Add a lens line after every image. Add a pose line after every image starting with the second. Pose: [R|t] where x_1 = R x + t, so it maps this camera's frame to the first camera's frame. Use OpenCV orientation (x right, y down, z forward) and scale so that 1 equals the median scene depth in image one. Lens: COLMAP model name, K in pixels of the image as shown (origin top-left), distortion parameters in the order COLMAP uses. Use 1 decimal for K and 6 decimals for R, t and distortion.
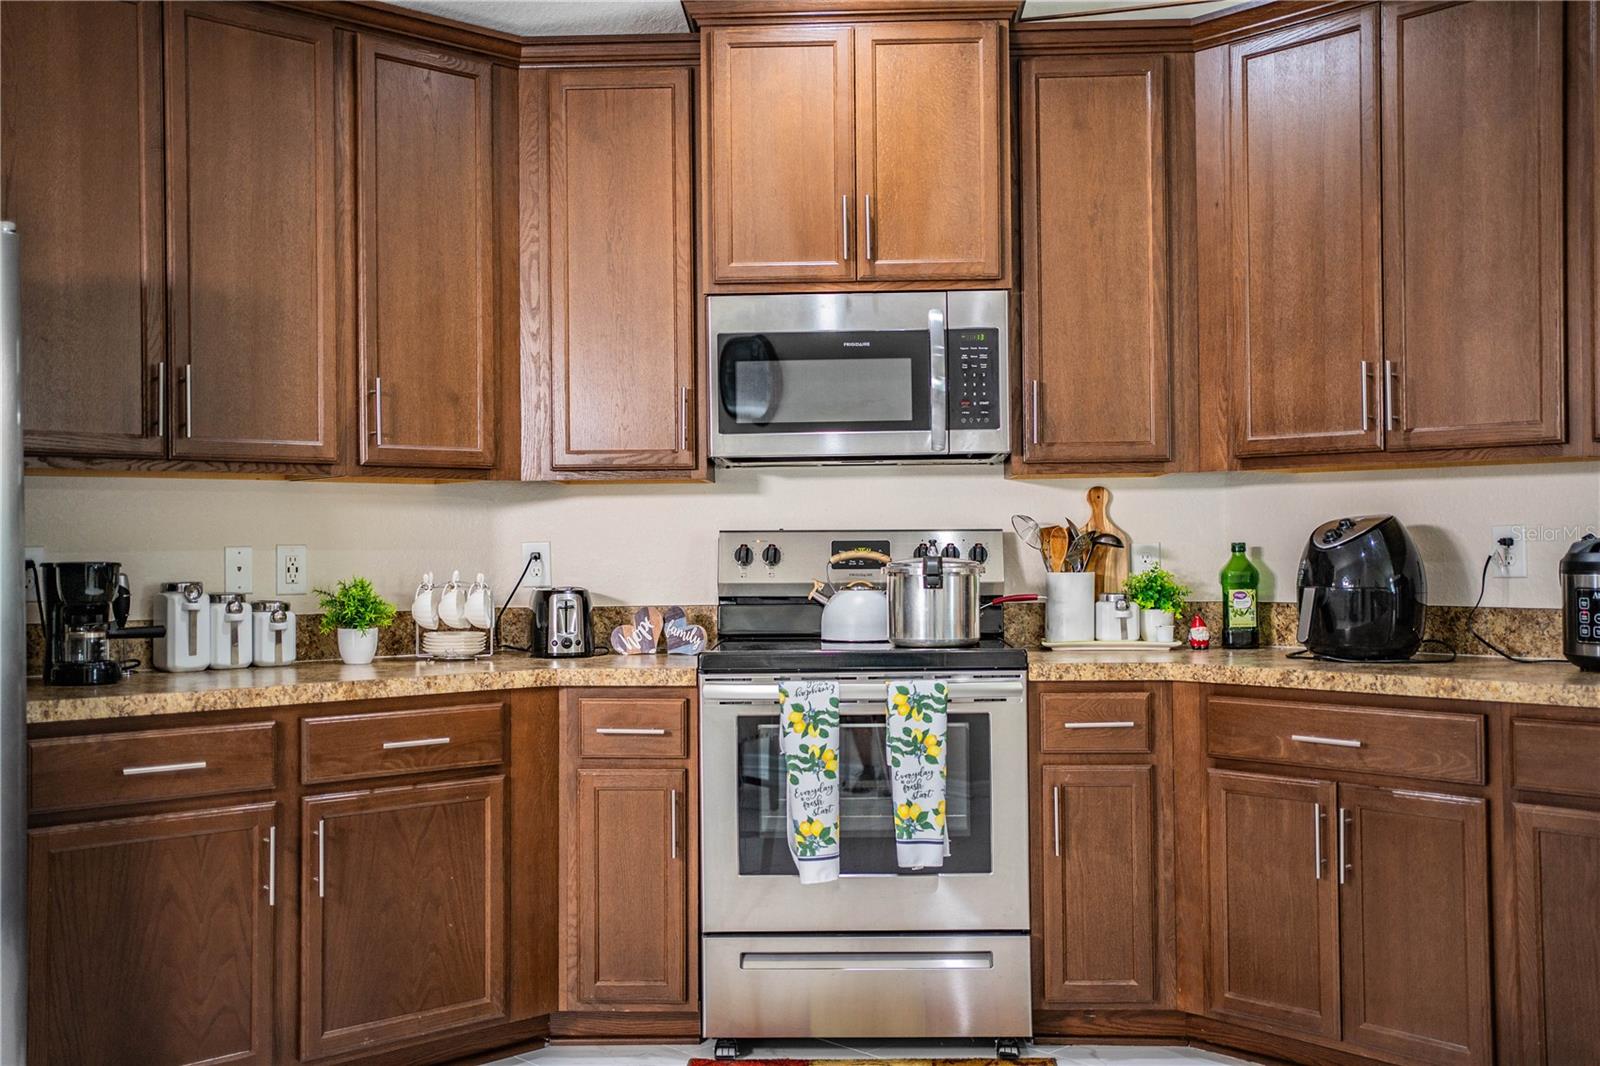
lens RADIAL K [[1625.3, 0, 804.2], [0, 1625.3, 525.7], [0, 0, 1]] dist [-0.040030, 0.177549]
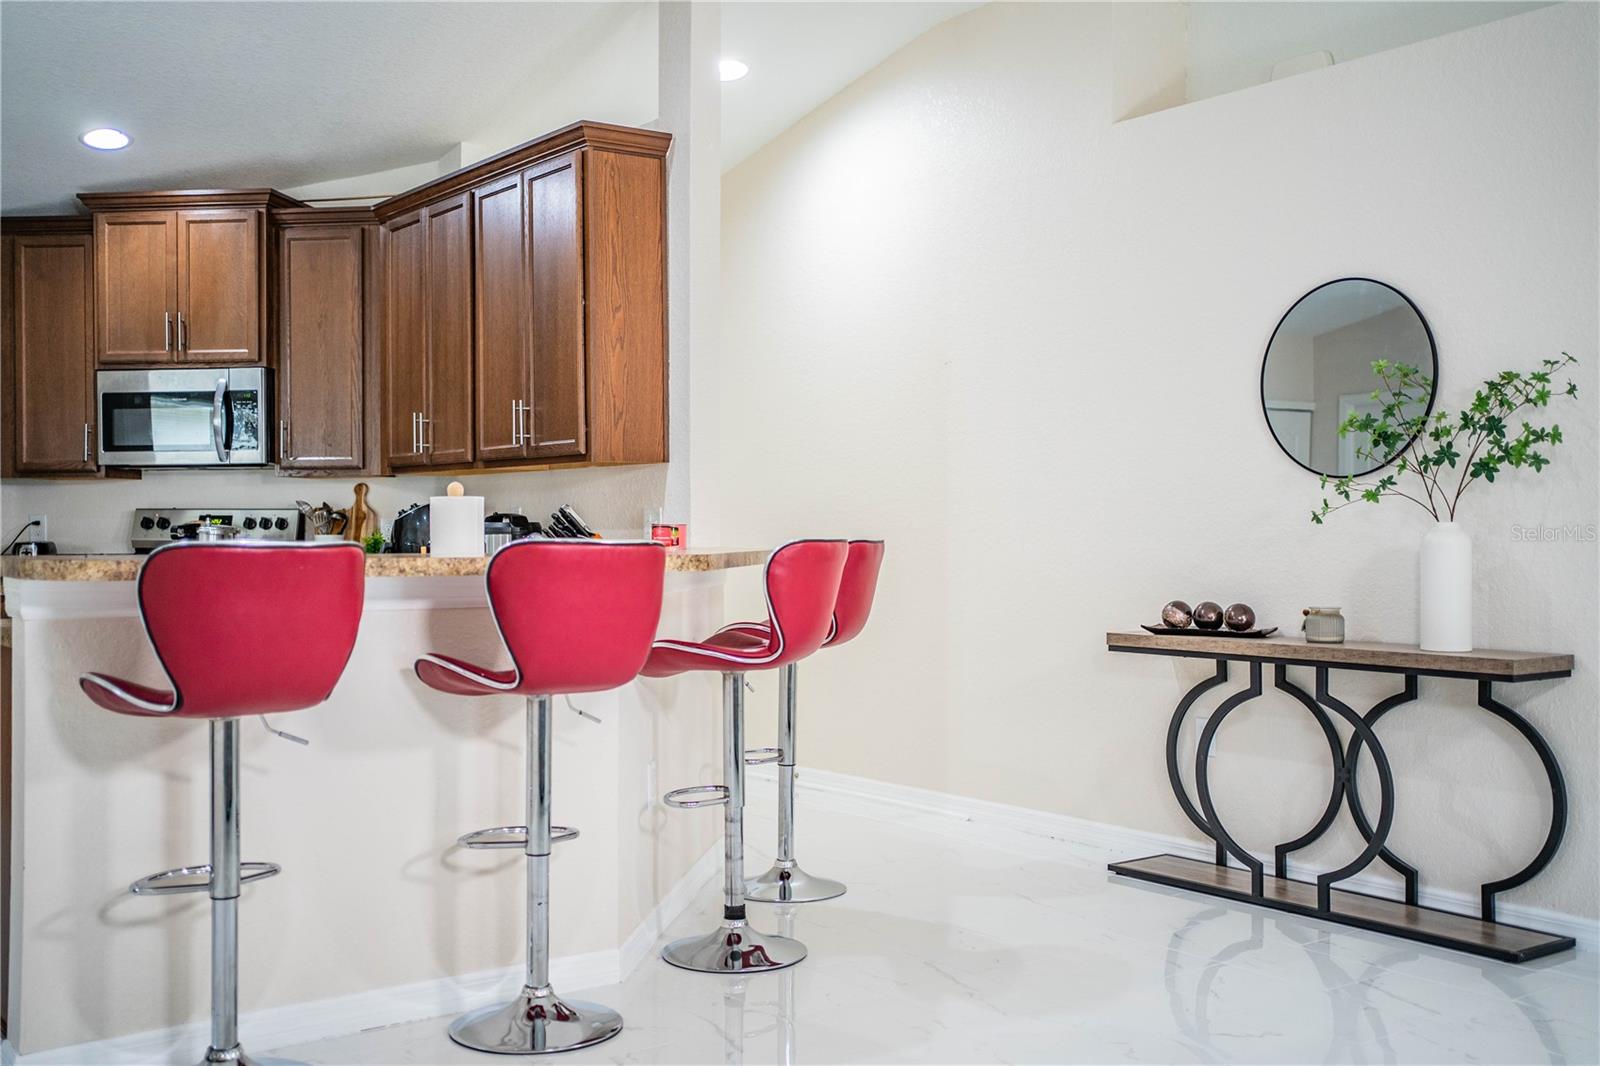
lens RADIAL K [[1625.3, 0, 804.2], [0, 1625.3, 525.7], [0, 0, 1]] dist [-0.040030, 0.177549]
pose [[0.994148, 0.011660, -0.107400, 0.890291], [-0.009791, 0.999792, 0.017908, -0.016782], [0.107587, -0.016751, 0.994055, -0.639074]]
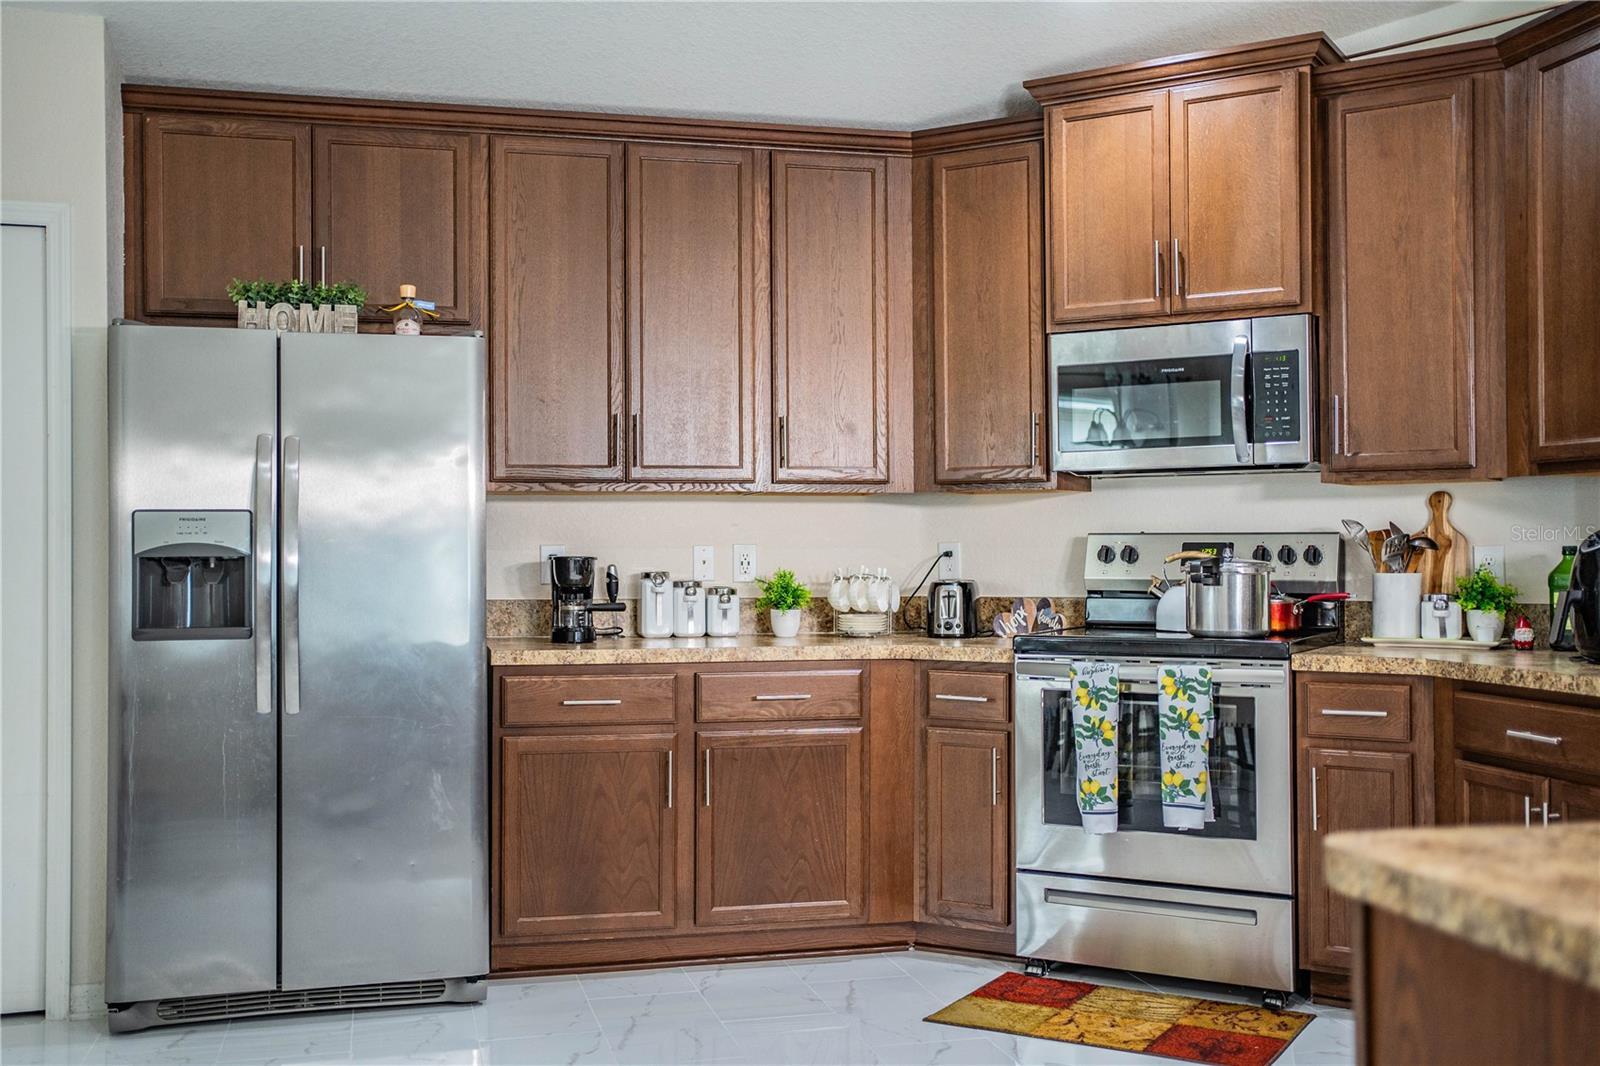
lens RADIAL K [[1625.3, 0, 804.2], [0, 1625.3, 525.7], [0, 0, 1]] dist [-0.040030, 0.177549]
pose [[0.876170, -0.001097, -0.482000, 0.362507], [0.002561, 0.999994, 0.002380, -0.006192], [0.481995, -0.003319, 0.876168, -0.123177]]
